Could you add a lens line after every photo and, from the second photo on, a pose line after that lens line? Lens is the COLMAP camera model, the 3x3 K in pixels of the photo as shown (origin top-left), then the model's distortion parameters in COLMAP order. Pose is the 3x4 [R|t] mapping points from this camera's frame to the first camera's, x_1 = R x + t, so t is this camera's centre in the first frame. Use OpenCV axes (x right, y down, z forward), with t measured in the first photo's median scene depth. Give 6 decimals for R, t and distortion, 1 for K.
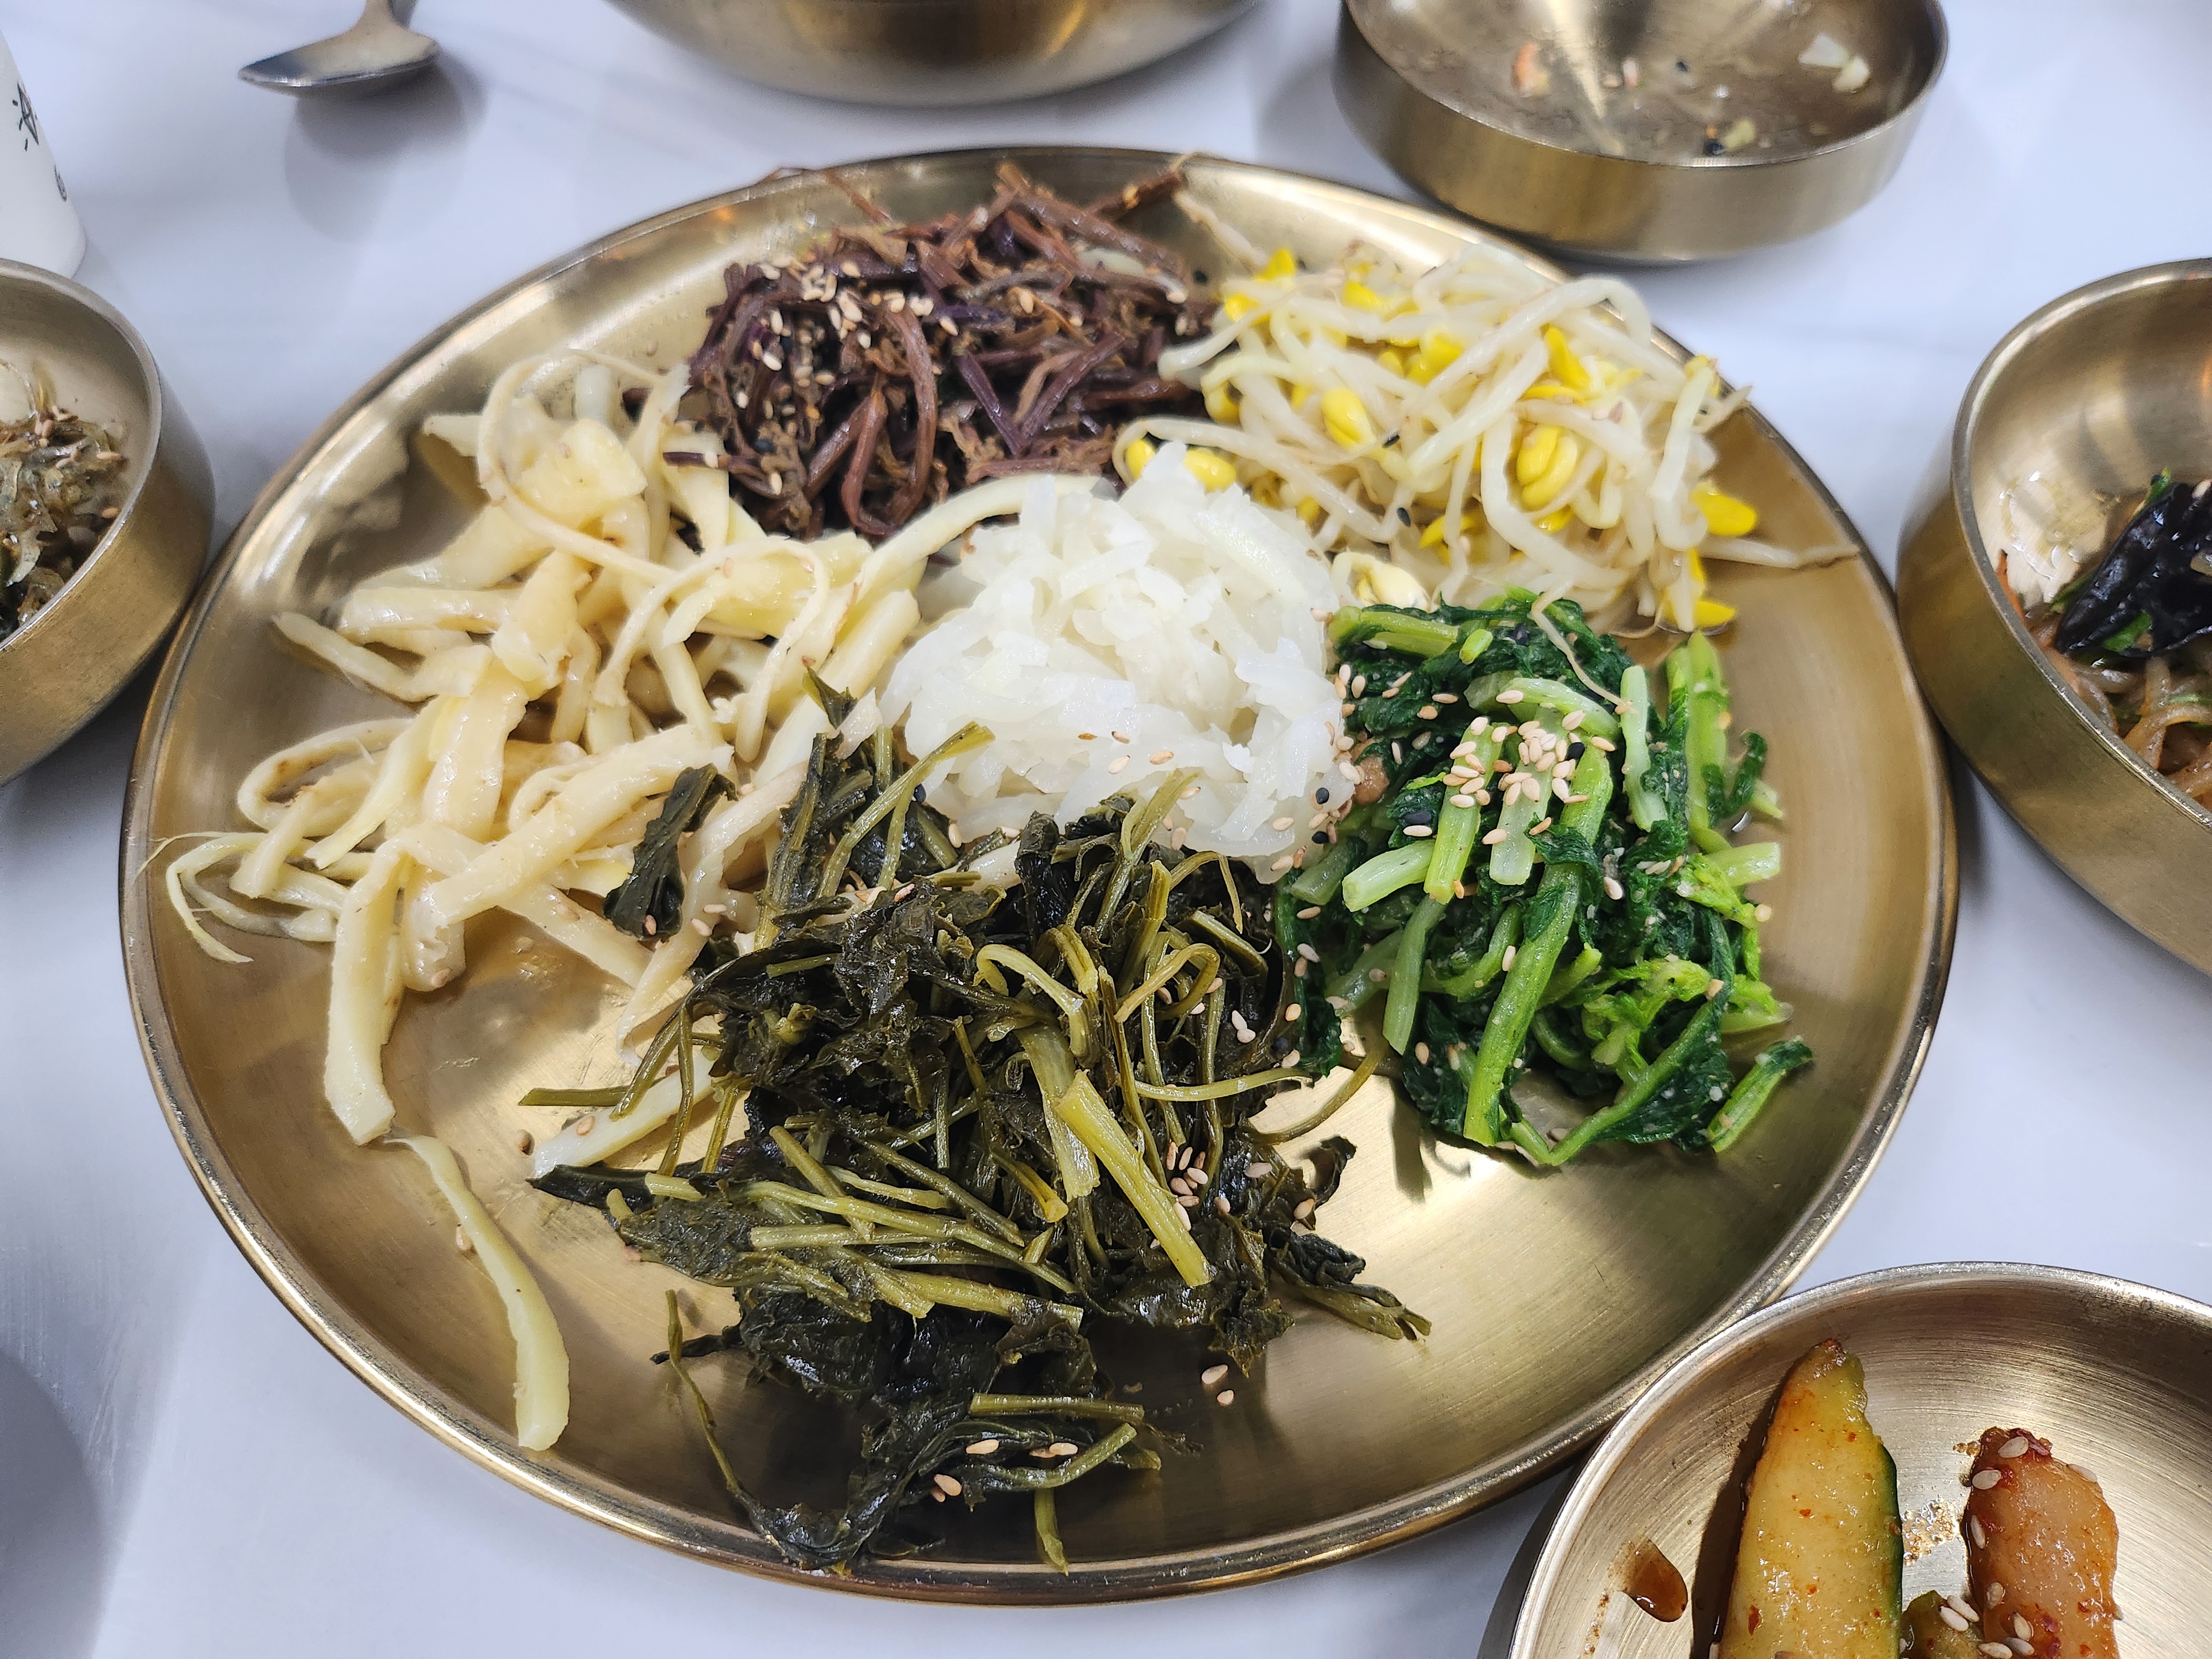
lens RADIAL K [[1625.4, 0, 1106.0], [0, 1625.4, 829.5], [0, 0, 1]] dist [-0.014172, -0.007868]
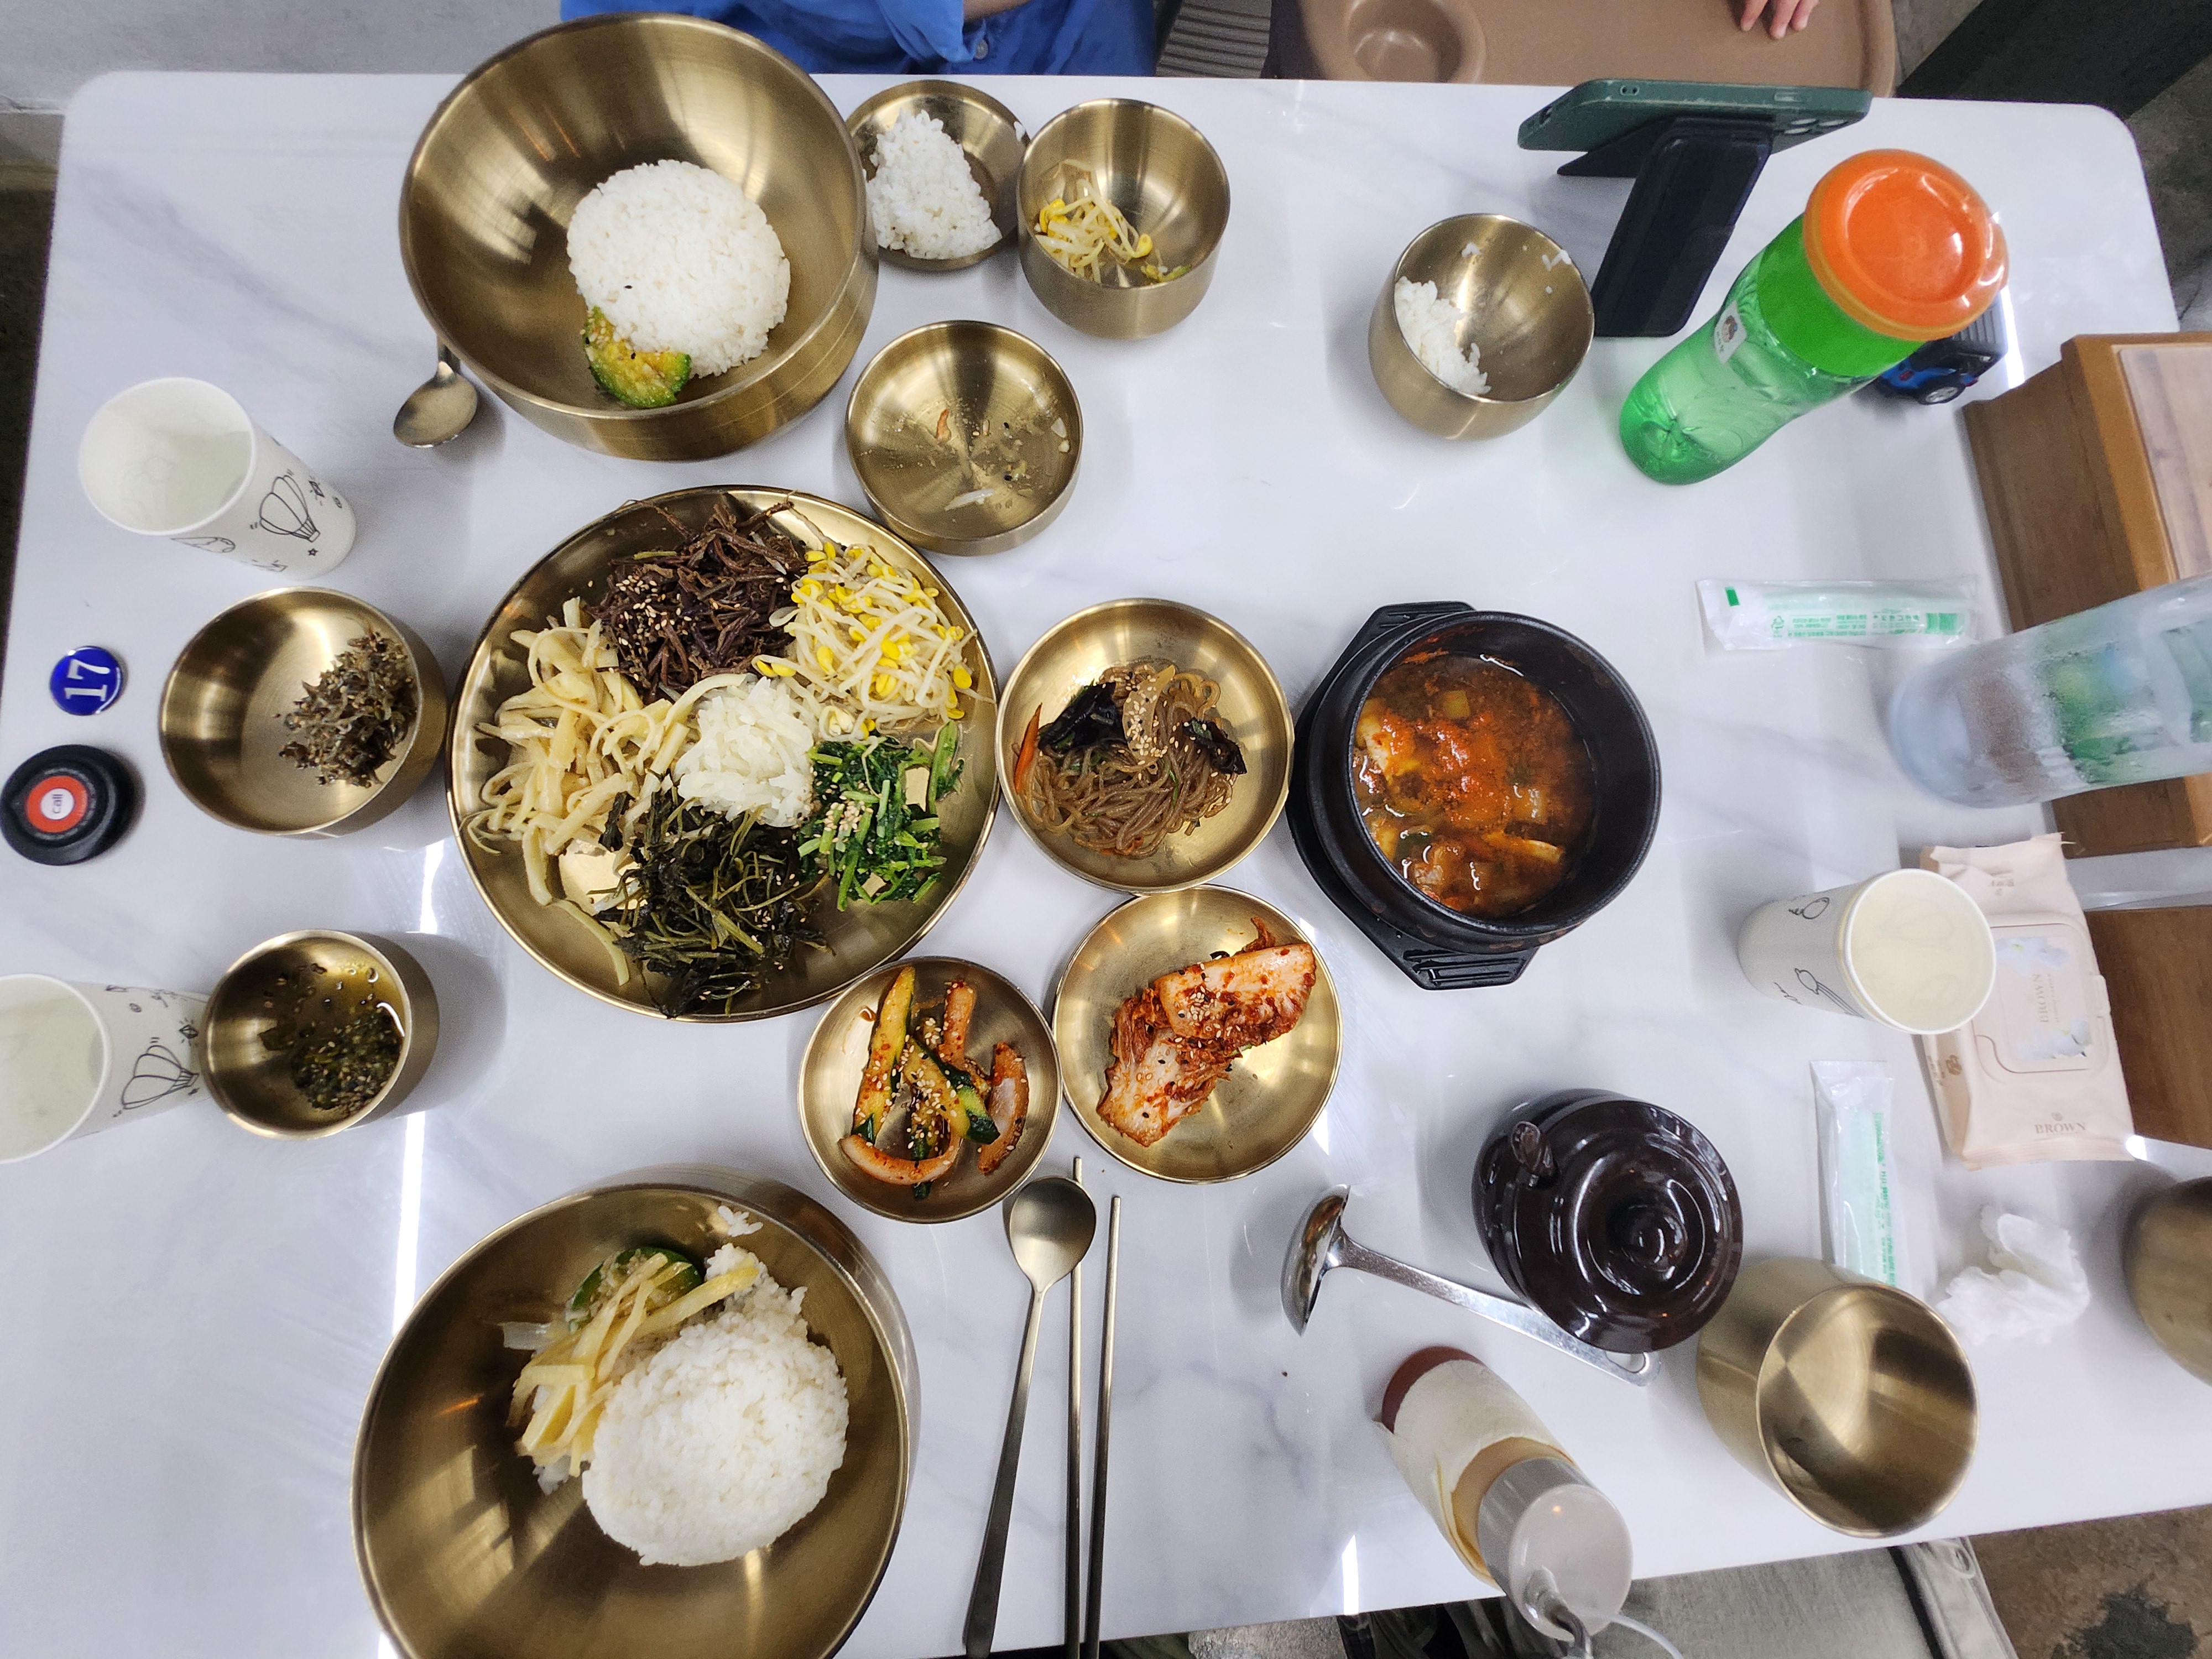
lens RADIAL K [[889.4, 0, 1106.0], [0, 889.4, 829.5], [0, 0, 1]] dist [-0.030701, -0.000020]
pose [[0.996730, -0.011412, 0.080000, 0.597365], [-0.026822, 0.887136, 0.460727, -0.834787], [-0.076229, -0.461366, 0.883929, -0.717473]]
